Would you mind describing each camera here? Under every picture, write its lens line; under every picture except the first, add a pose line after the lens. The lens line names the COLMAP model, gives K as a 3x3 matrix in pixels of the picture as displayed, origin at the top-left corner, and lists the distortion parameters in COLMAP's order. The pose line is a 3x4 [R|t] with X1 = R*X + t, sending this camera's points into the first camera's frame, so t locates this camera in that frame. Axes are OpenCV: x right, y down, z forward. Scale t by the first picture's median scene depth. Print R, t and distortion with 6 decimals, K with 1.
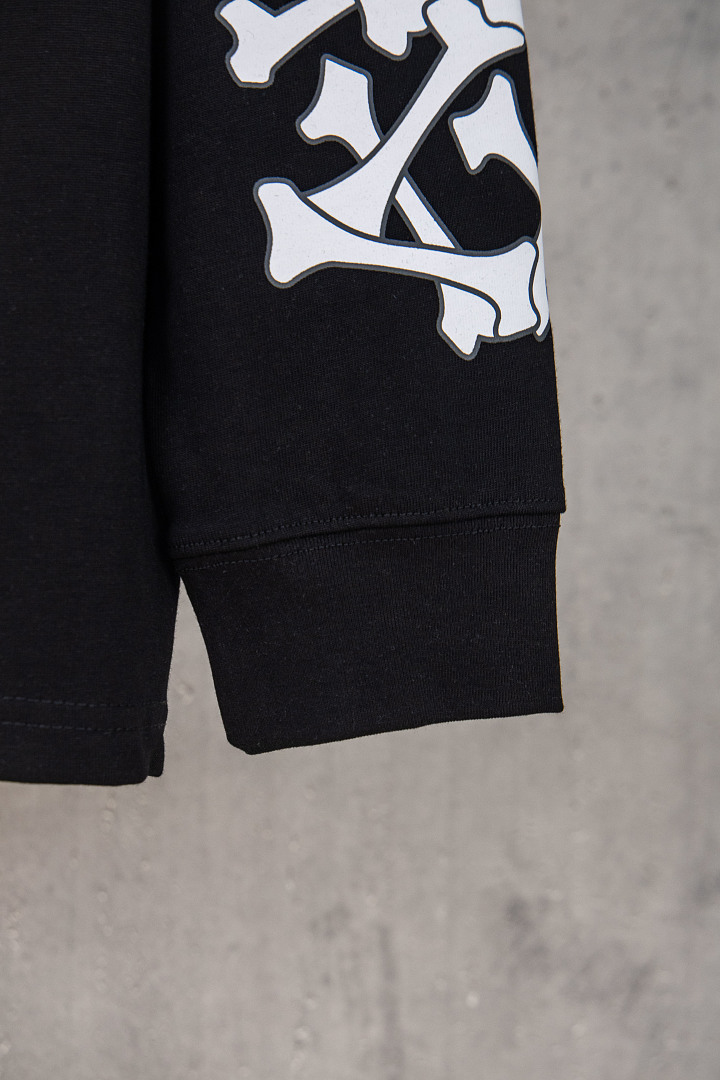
lens RADIAL K [[1947.0, 0, 428.2], [0, 1947.0, 440.5], [0, 0, 1]] dist [0.139368, 0.000000]
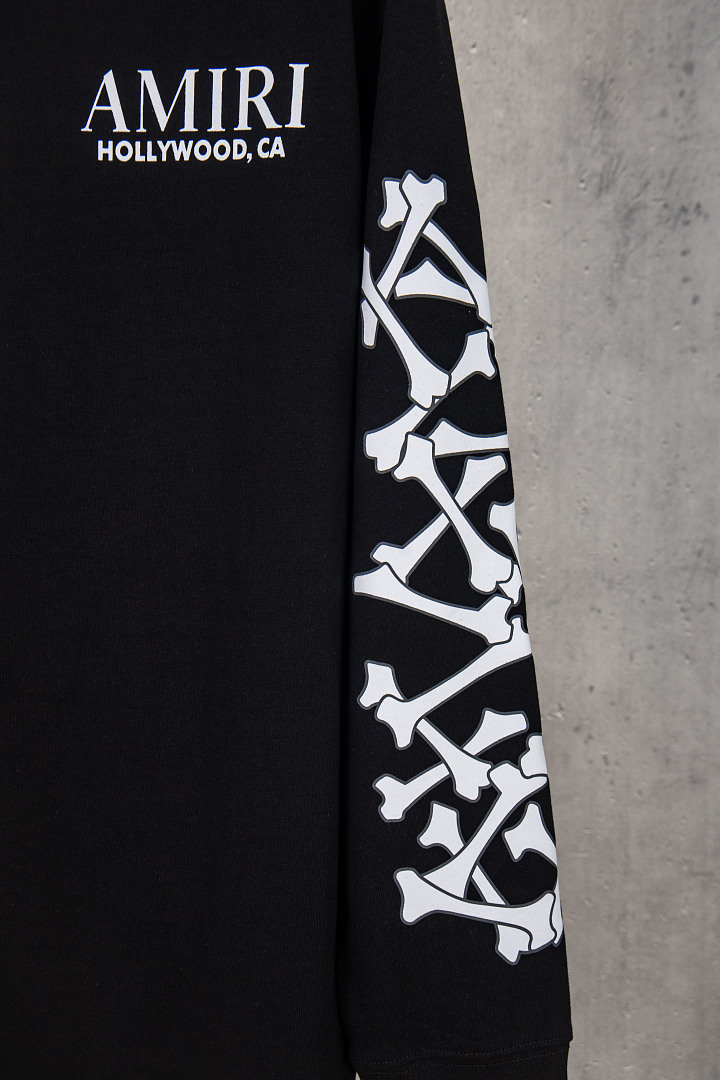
lens RADIAL K [[1452.8, 0, 385.1], [0, 1452.8, 518.9], [0, 0, 1]] dist [0.104189, 0.000000]
pose [[0.988744, 0.005835, -0.149506, 0.101244], [-0.000065, 0.999256, 0.038568, -0.494618], [0.149619, -0.038125, 0.988008, -0.327678]]
